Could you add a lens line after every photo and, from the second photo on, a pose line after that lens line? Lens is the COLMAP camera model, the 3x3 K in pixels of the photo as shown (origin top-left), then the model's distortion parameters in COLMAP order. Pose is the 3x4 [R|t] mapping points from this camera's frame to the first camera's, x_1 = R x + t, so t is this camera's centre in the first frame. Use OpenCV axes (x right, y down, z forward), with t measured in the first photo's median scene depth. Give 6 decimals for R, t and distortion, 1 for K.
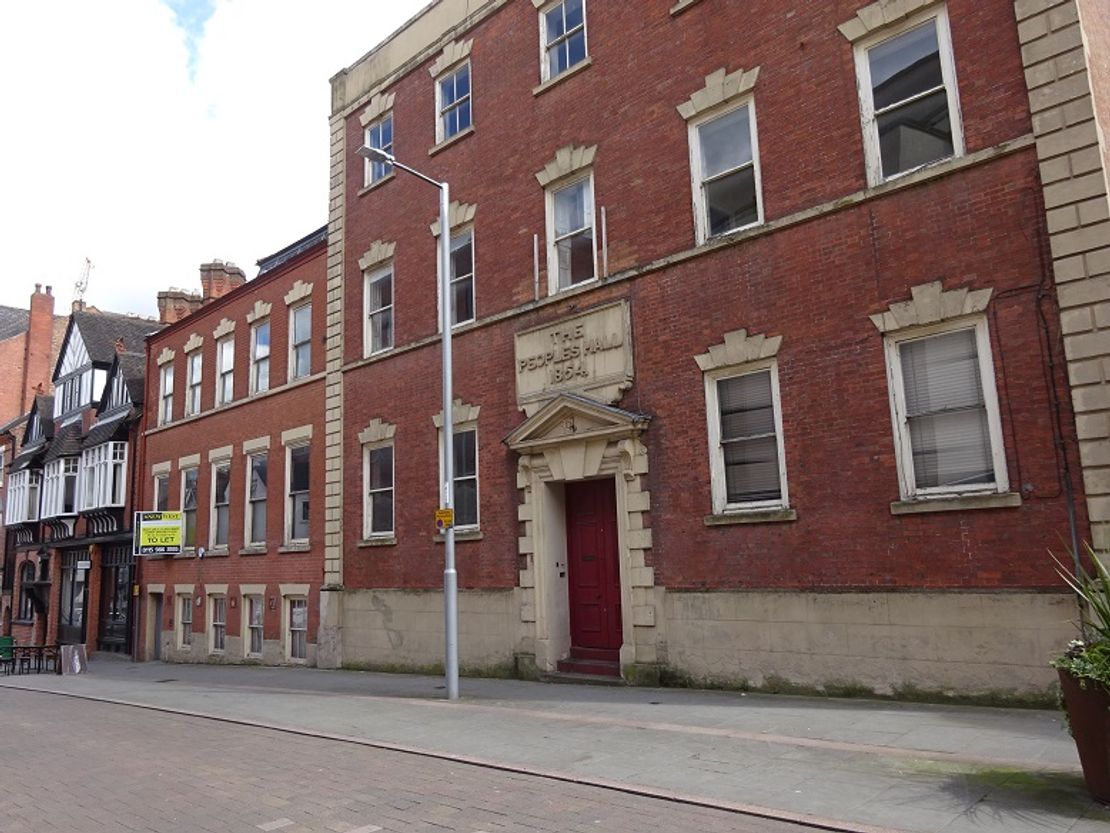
lens RADIAL K [[819.7, 0, 560.3], [0, 819.7, 414.5], [0, 0, 1]] dist [0.003810, -0.002703]
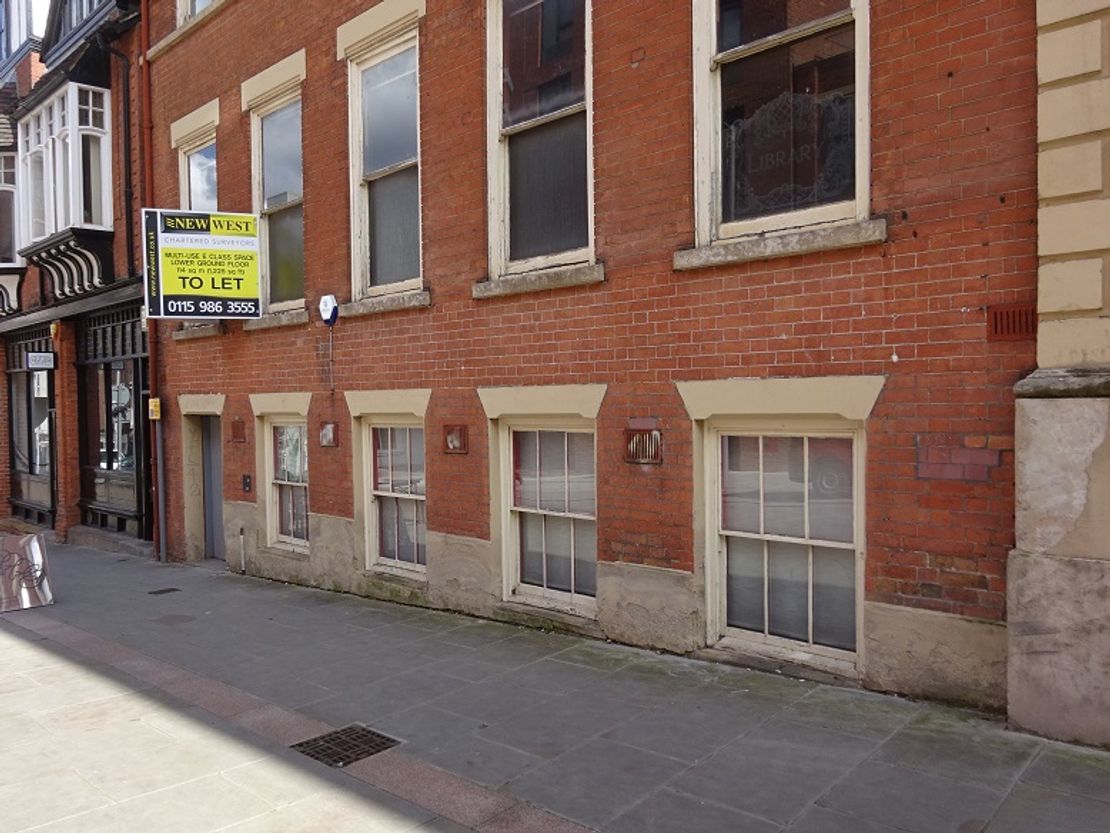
lens RADIAL K [[819.7, 0, 552.8], [0, 819.7, 420.8], [0, 0, 1]] dist [0.003810, -0.002703]
pose [[0.999699, 0.023169, 0.008022, -0.307591], [-0.024274, 0.981374, 0.190568, 0.132247], [-0.003457, -0.190706, 0.981641, 0.566947]]
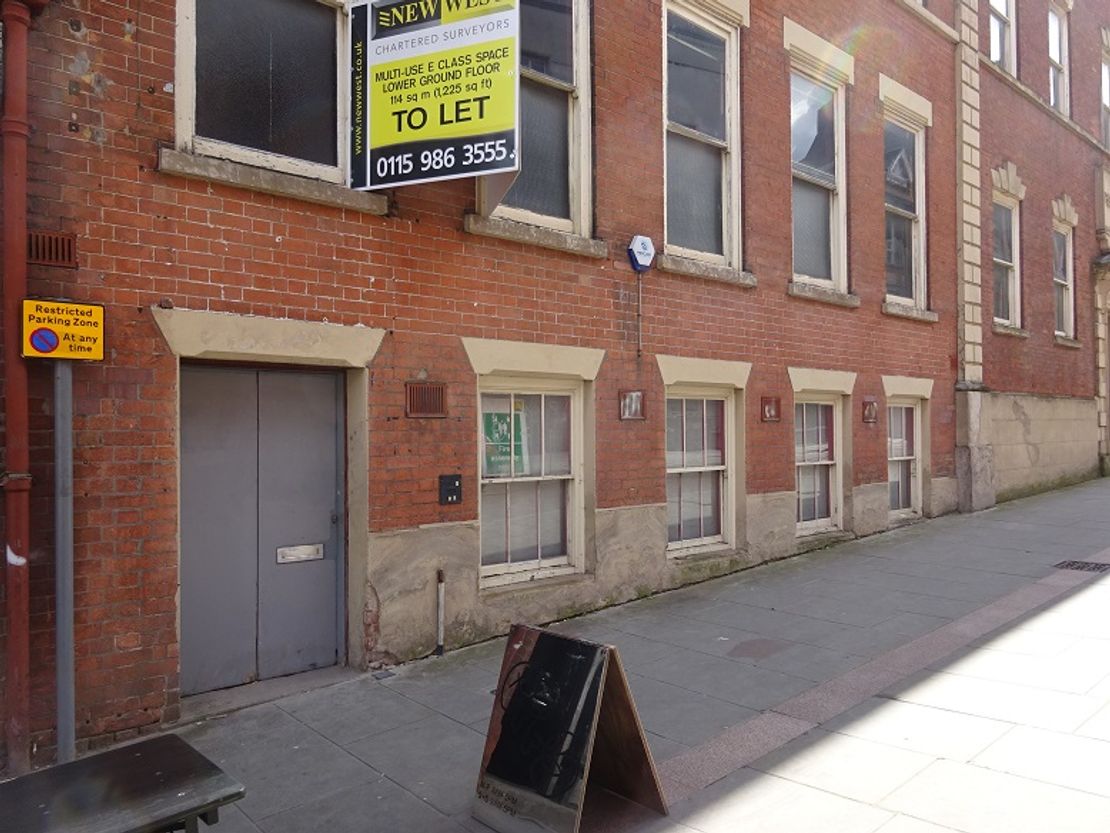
lens RADIAL K [[819.7, 0, 556.1], [0, 819.7, 418.2], [0, 0, 1]] dist [0.003810, -0.002703]
pose [[0.086590, 0.053276, 0.994818, -0.682989], [-0.164327, 0.985655, -0.038482, 0.226502], [-0.982598, -0.160144, 0.094103, 0.907480]]
